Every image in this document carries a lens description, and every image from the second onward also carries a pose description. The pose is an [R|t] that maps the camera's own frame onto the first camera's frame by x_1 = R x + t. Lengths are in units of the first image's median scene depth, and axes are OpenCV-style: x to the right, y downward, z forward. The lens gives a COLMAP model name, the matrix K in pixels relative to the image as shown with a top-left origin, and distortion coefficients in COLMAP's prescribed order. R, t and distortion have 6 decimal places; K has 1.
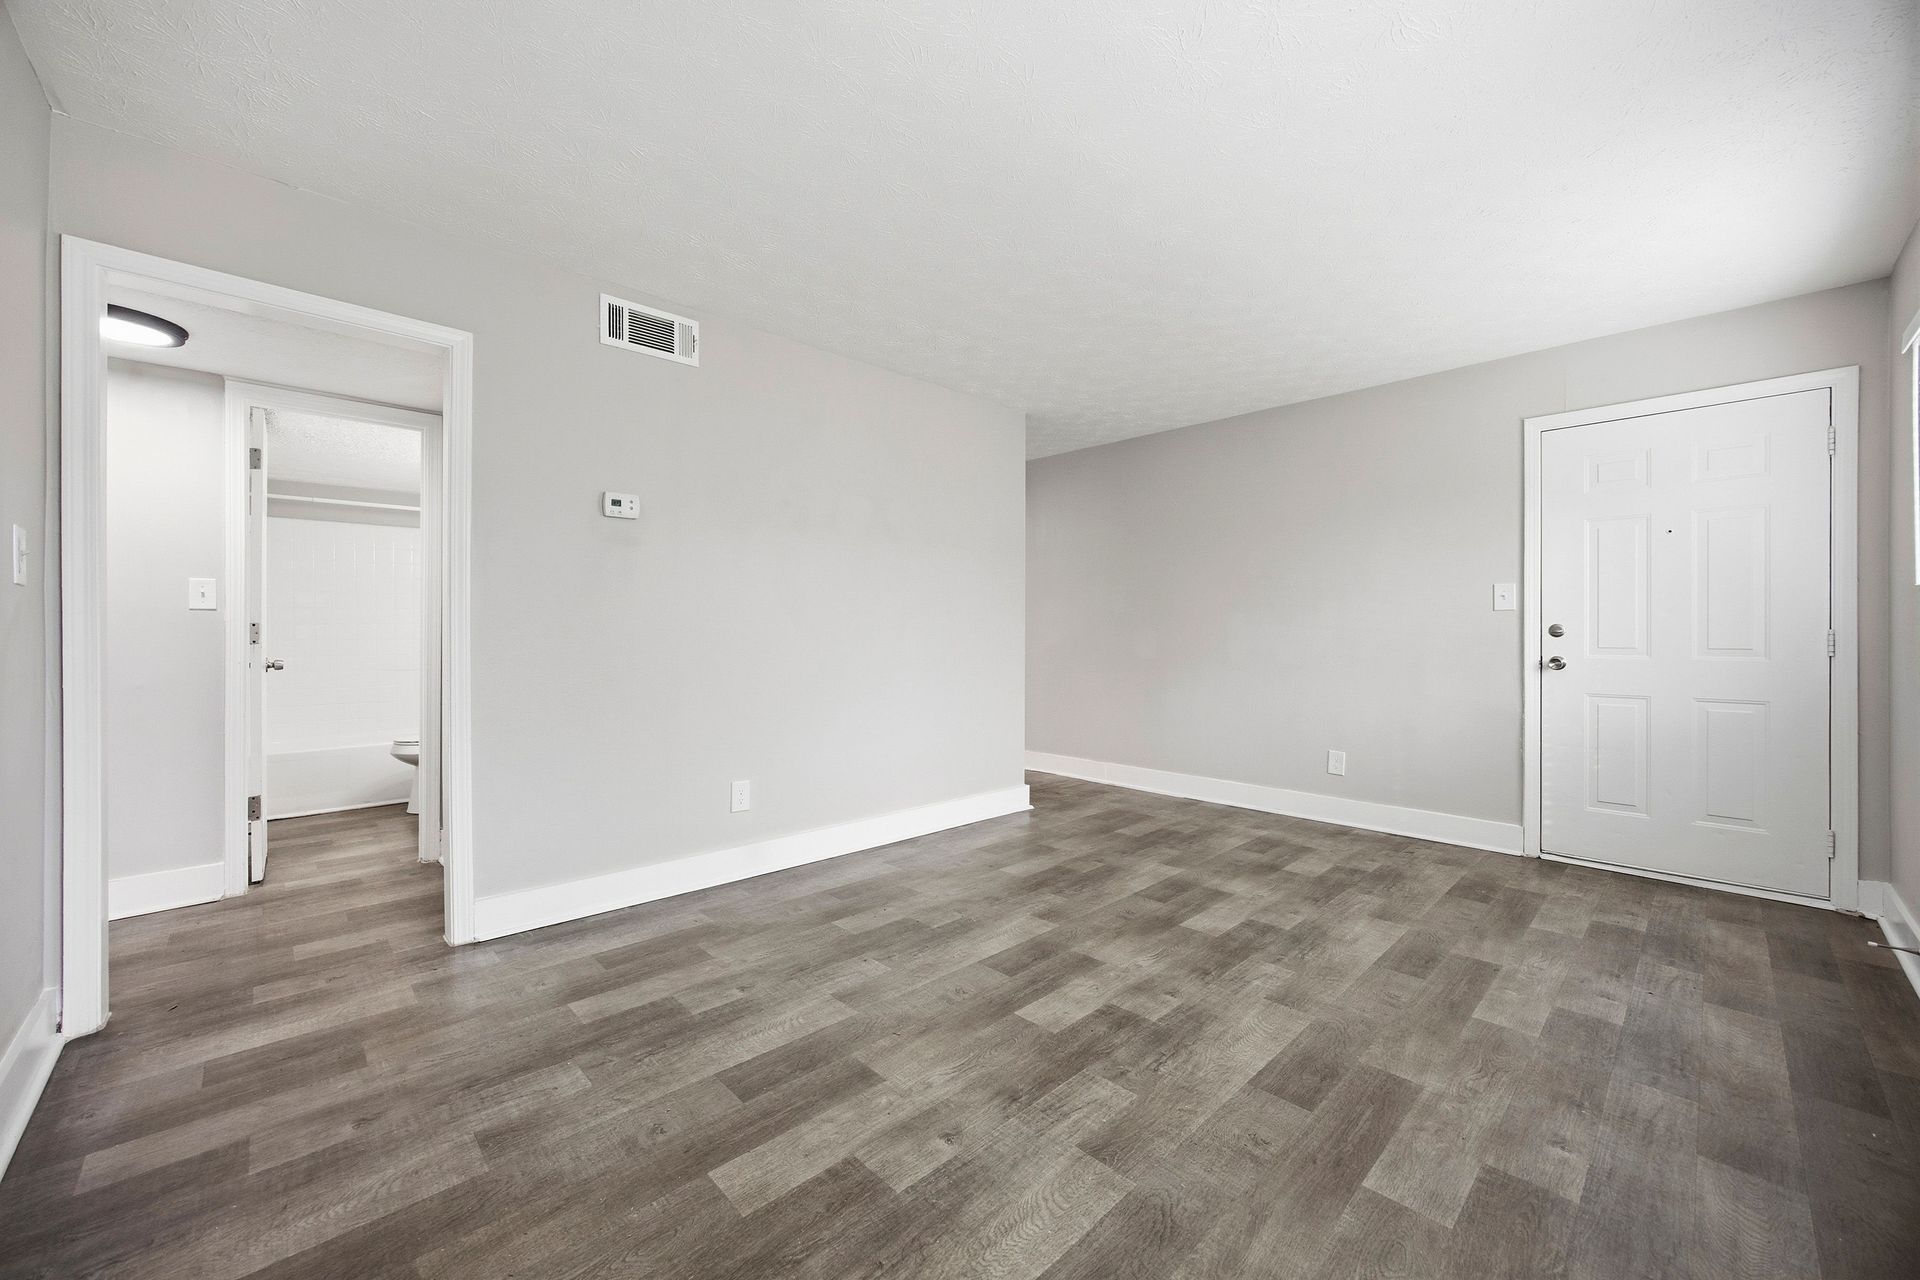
lens RADIAL K [[735.3, 0, 977.4], [0, 735.3, 590.3], [0, 0, 1]] dist [-0.023406, 0.008451]
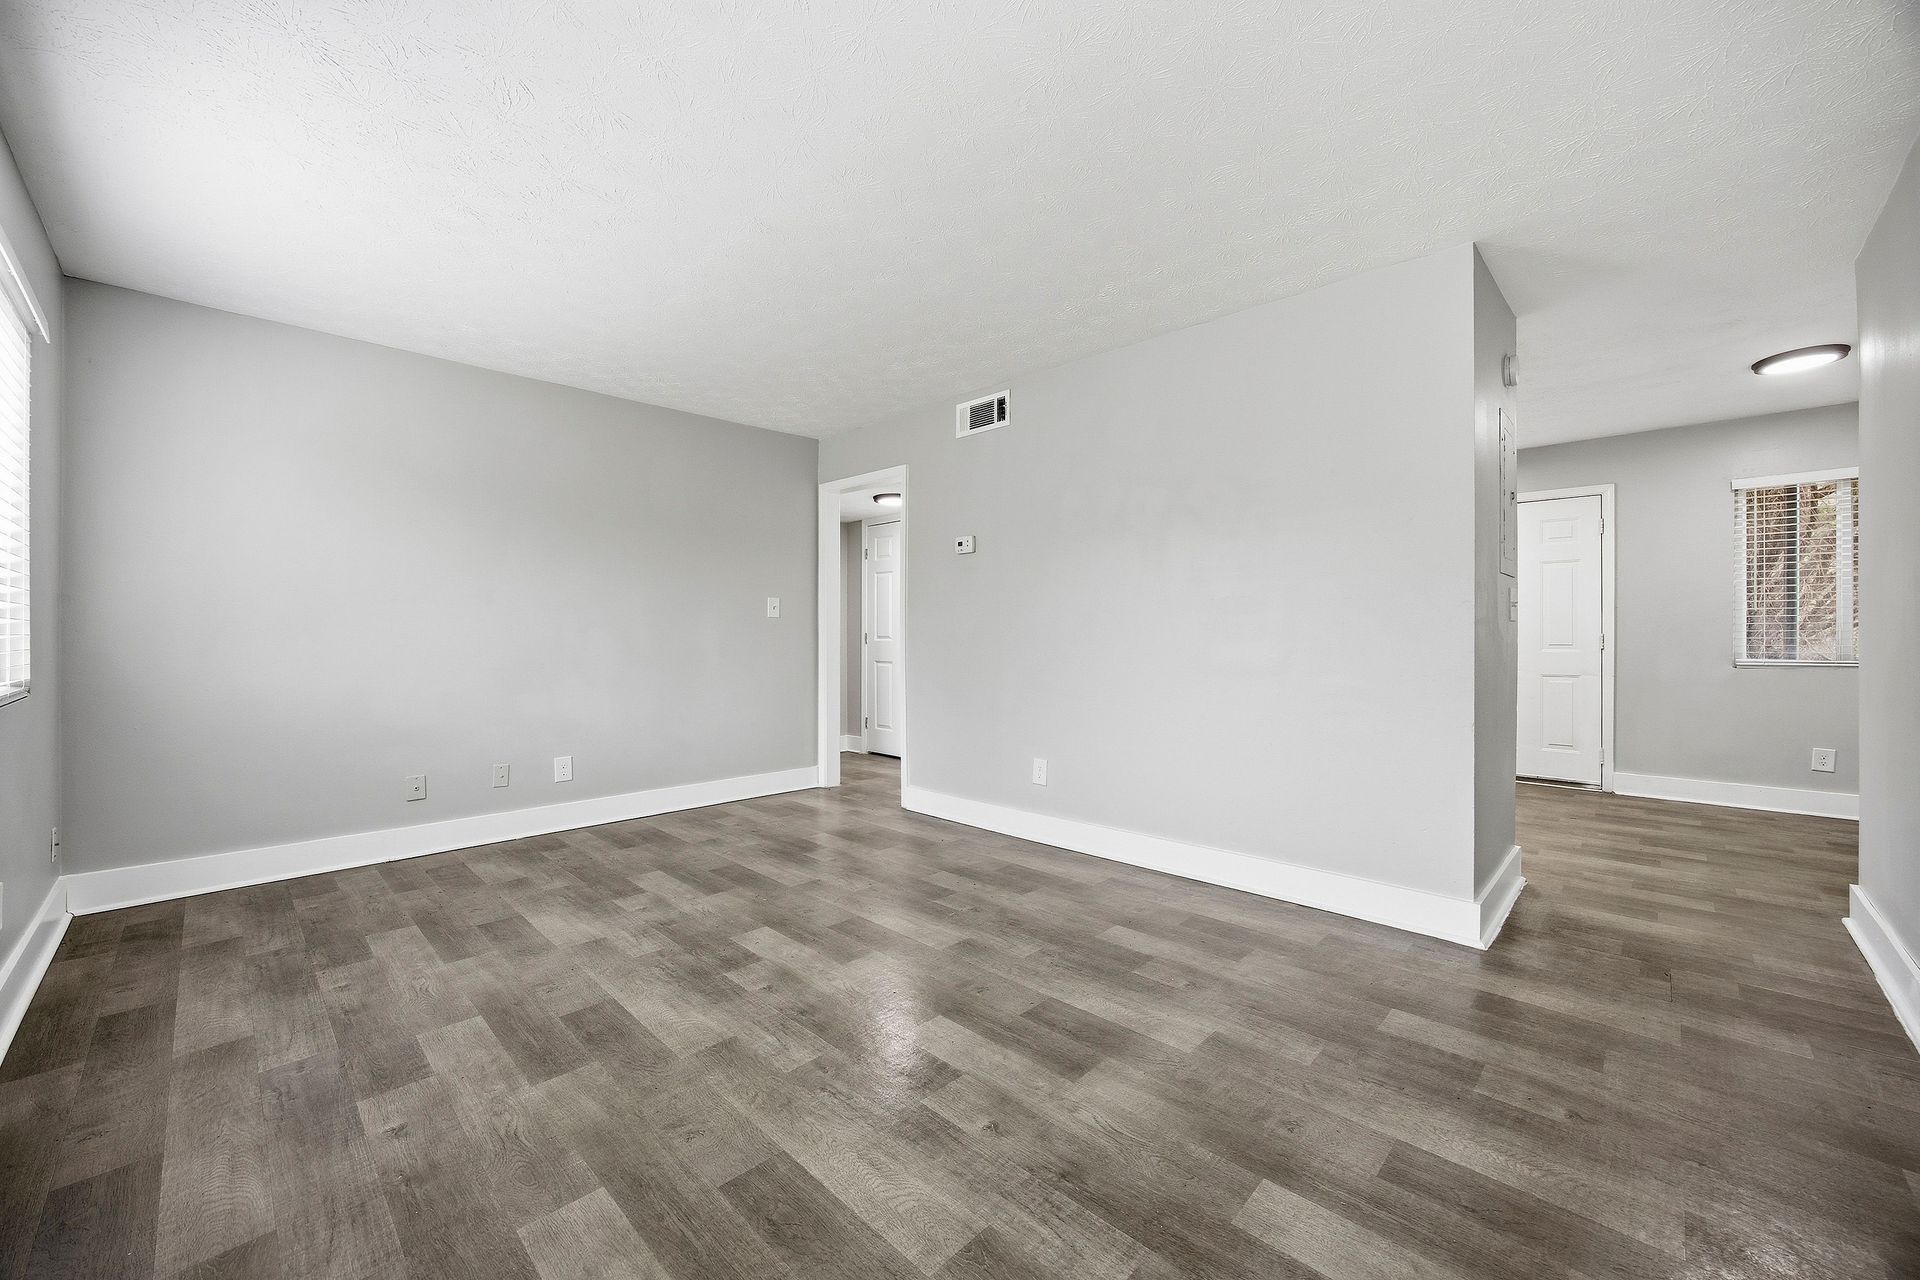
lens RADIAL K [[742.5, 0, 960.0], [0, 742.5, 640.0], [0, 0, 1]] dist [-0.029131, 0.008996]
pose [[0.022041, 0.003525, -0.999751, 1.321633], [0.058197, 0.998294, 0.004803, 0.079081], [0.998062, -0.058288, 0.021799, 1.295199]]
